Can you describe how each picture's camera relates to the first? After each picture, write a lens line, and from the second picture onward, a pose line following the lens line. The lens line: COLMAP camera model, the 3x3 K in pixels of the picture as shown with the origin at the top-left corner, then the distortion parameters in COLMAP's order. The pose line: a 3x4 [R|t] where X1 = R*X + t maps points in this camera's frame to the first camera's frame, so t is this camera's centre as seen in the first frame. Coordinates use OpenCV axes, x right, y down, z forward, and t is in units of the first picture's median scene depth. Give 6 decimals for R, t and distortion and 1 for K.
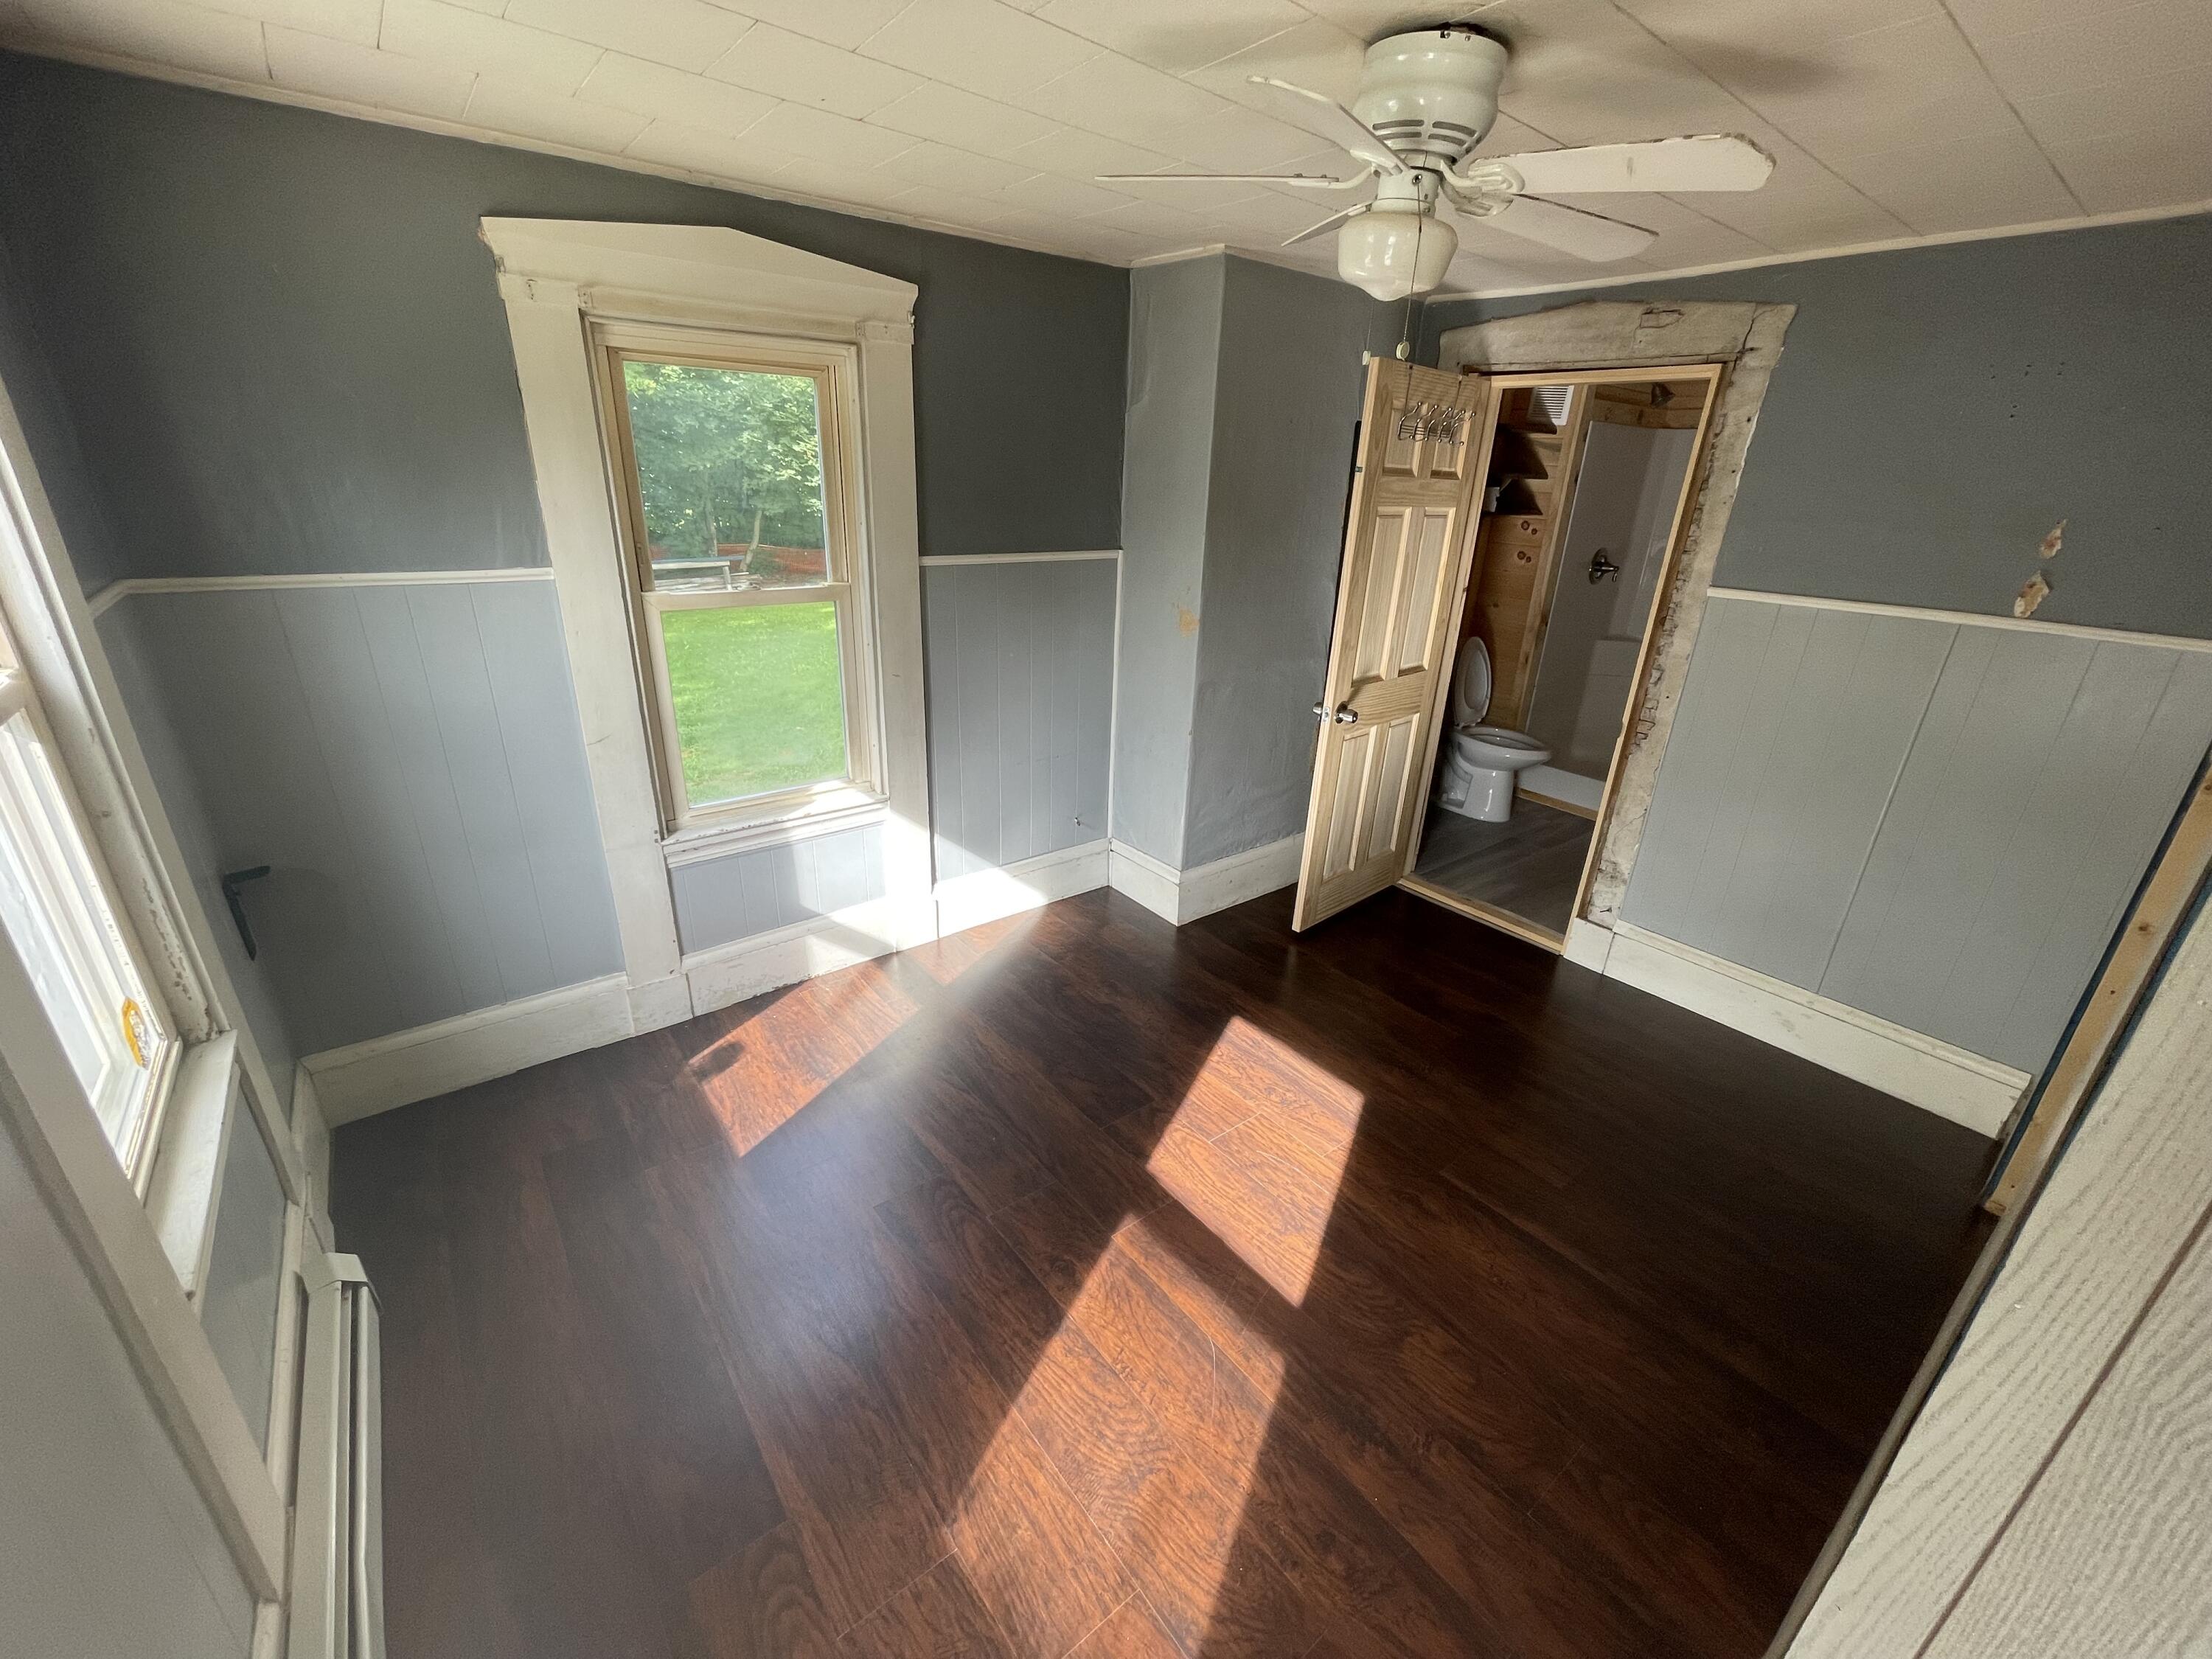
lens RADIAL K [[888.0, 0, 1106.2], [0, 888.0, 828.1], [0, 0, 1]] dist [-0.002265, -0.000522]
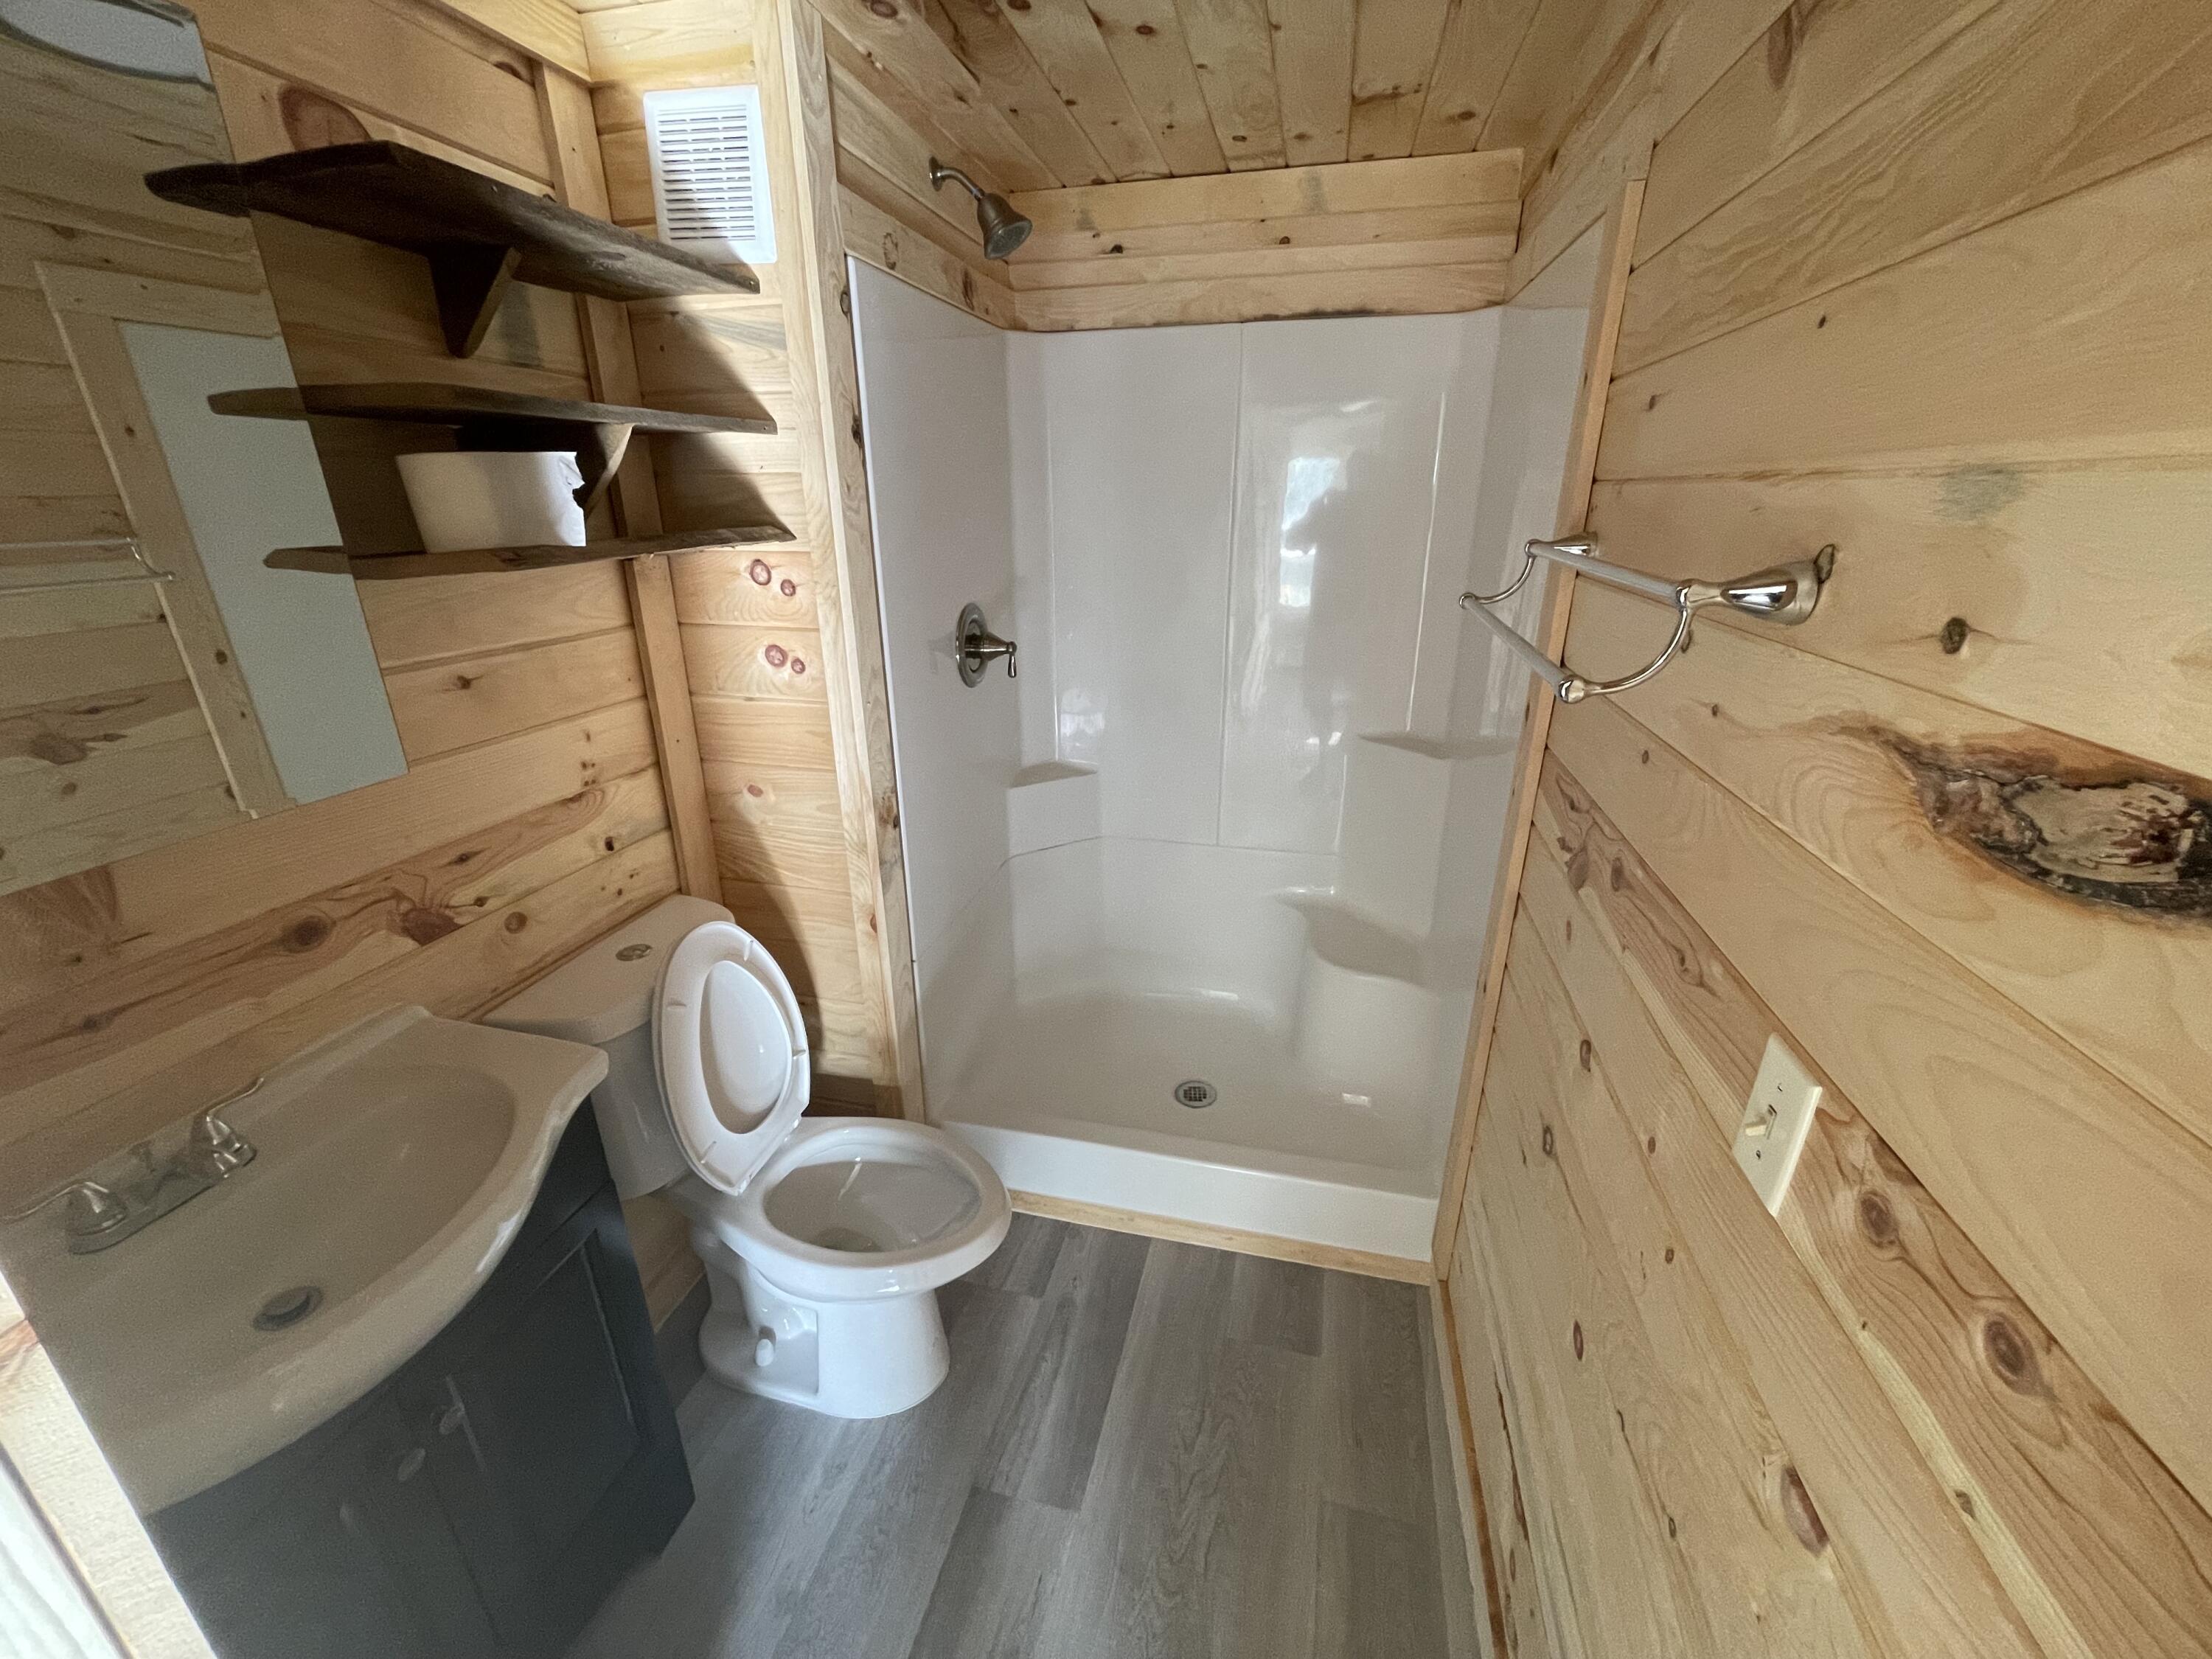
lens RADIAL K [[888.0, 0, 1110.2], [0, 888.0, 827.9], [0, 0, 1]] dist [-0.002265, -0.000522]
pose [[0.783440, -0.247529, 0.570046, 0.358879], [0.259669, 0.963731, 0.061602, -0.231816], [-0.564619, 0.099762, 0.819300, 0.652257]]
